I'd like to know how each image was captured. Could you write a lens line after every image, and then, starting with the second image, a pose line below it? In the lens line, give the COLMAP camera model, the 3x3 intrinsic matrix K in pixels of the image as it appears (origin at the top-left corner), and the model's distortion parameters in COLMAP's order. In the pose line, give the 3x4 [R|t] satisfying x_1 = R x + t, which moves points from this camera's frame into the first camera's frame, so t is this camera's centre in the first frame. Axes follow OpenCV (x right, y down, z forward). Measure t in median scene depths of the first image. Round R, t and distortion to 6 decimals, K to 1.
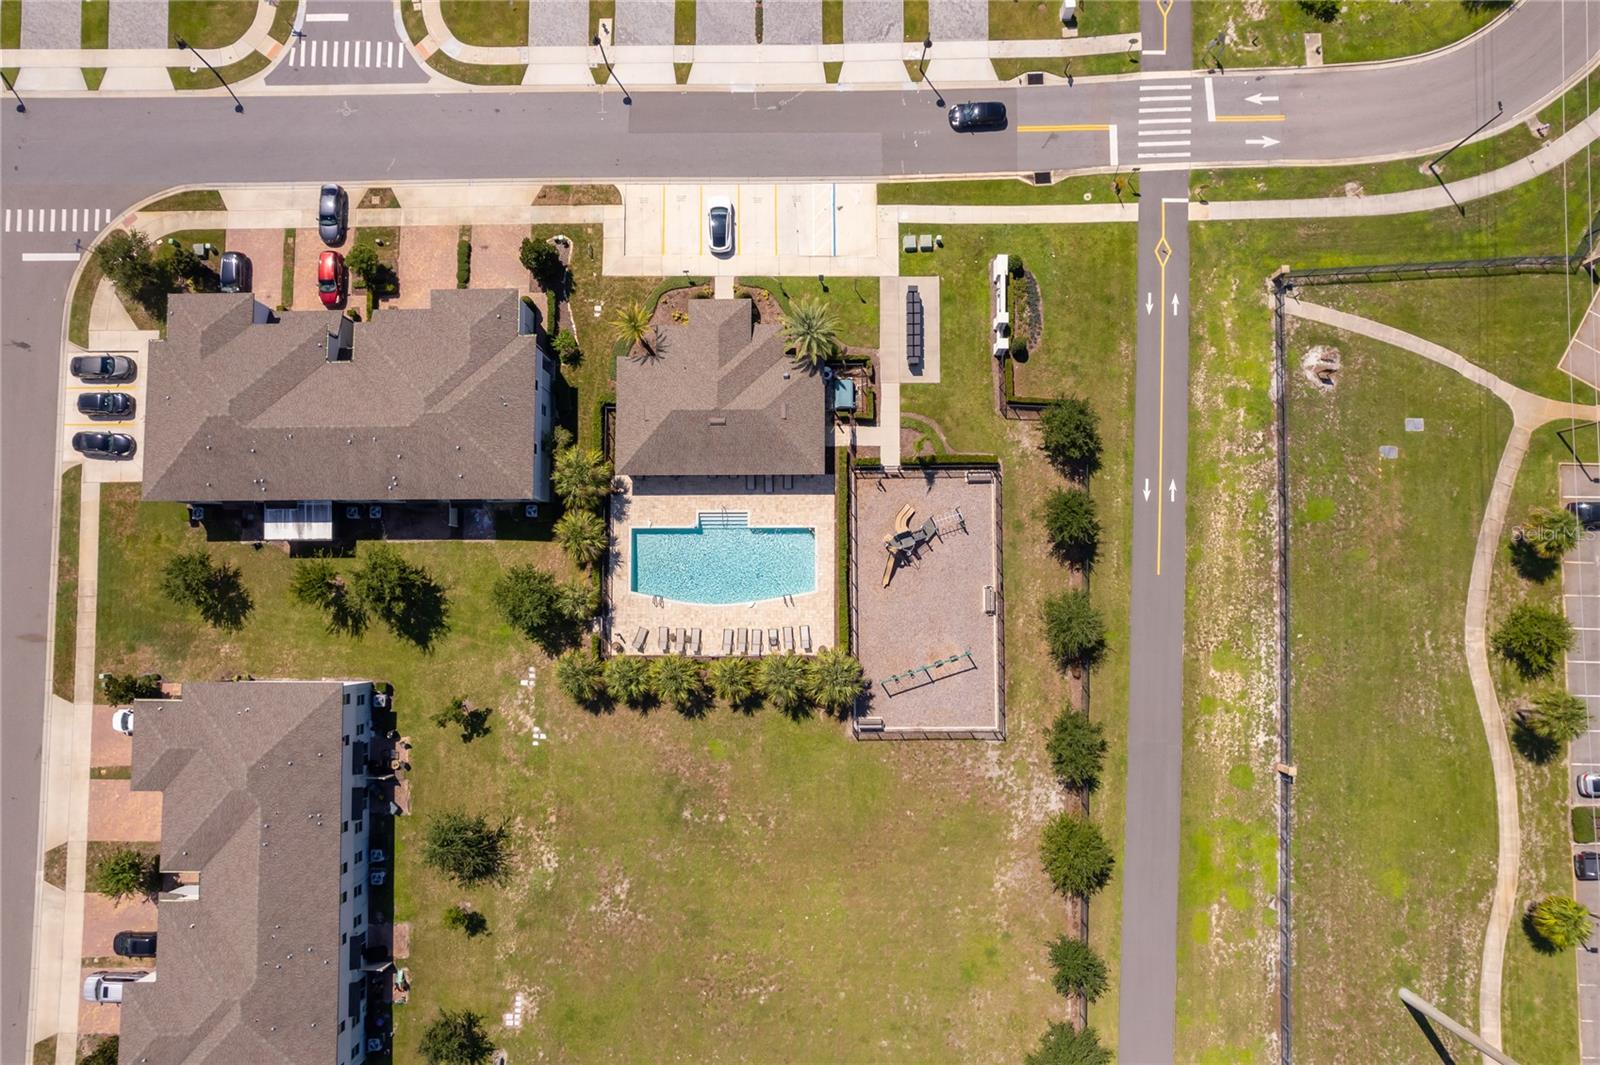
lens RADIAL K [[1048.8, 0, 800.0], [0, 1048.8, 532.5], [0, 0, 1]] dist [-0.094057, 0.078452]
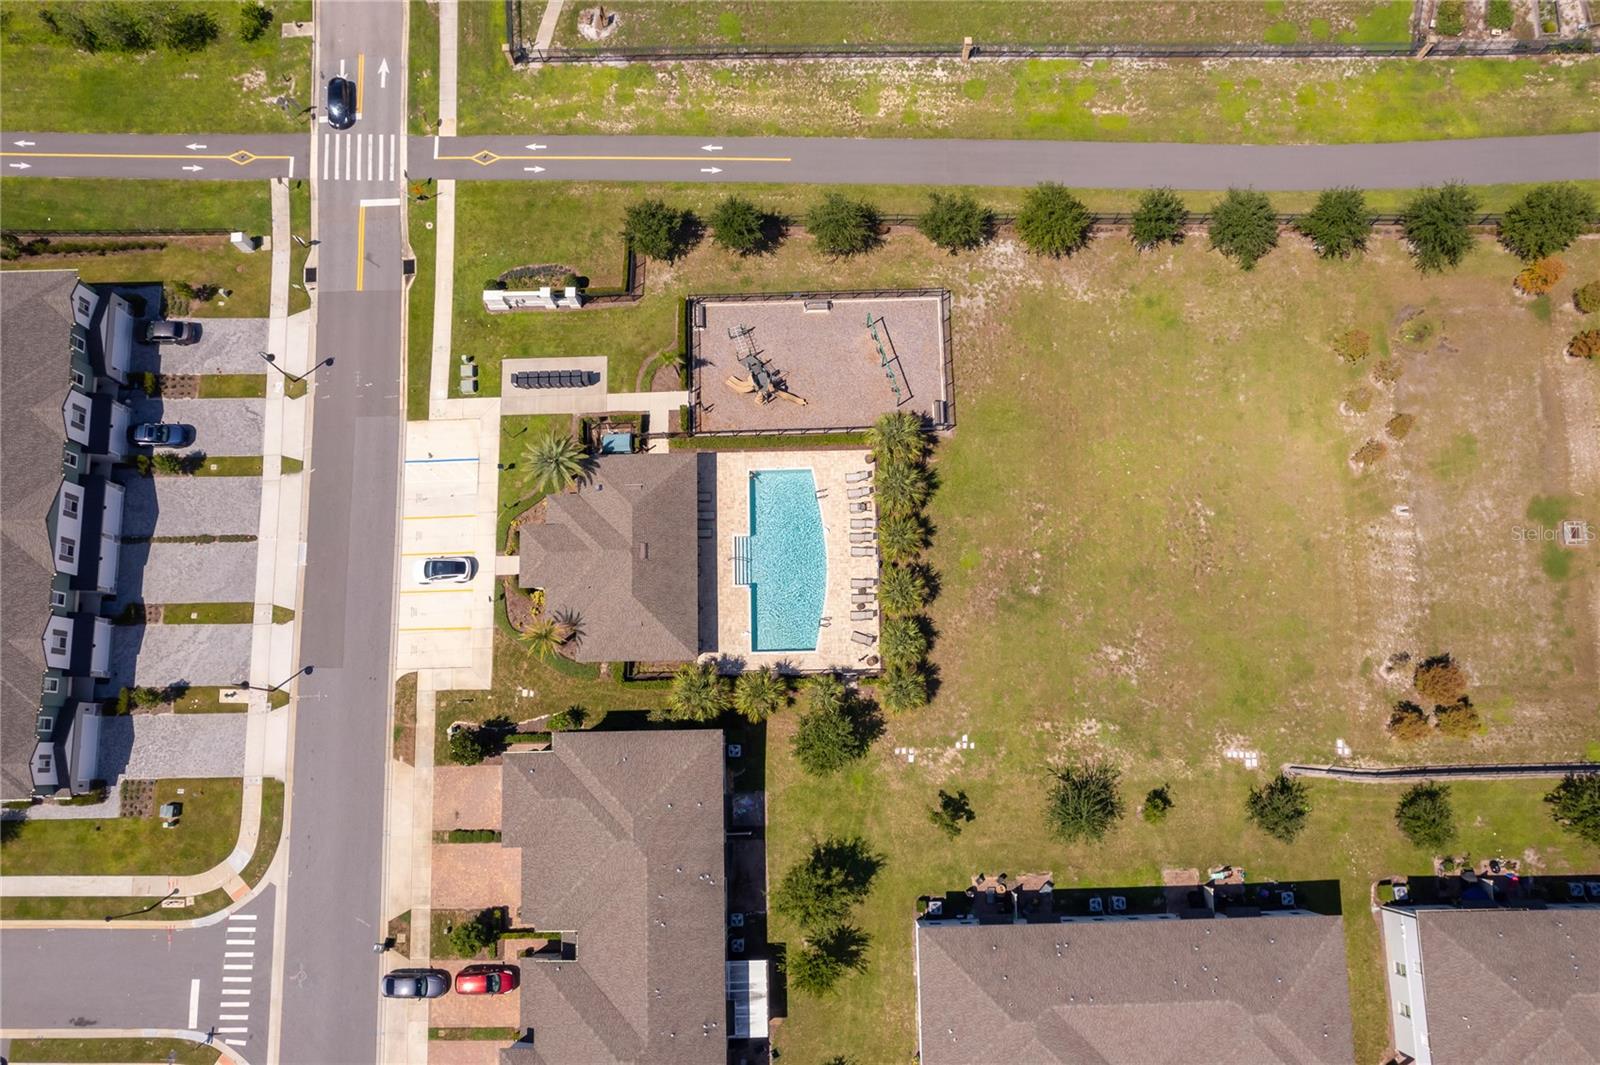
lens RADIAL K [[1048.8, 0, 800.0], [0, 1048.8, 532.5], [0, 0, 1]] dist [-0.094057, 0.078452]
pose [[-0.016161, -0.986672, 0.161915, -0.208188], [0.998604, -0.007783, 0.052245, -0.008929], [-0.050289, 0.162533, 0.985421, 0.007684]]
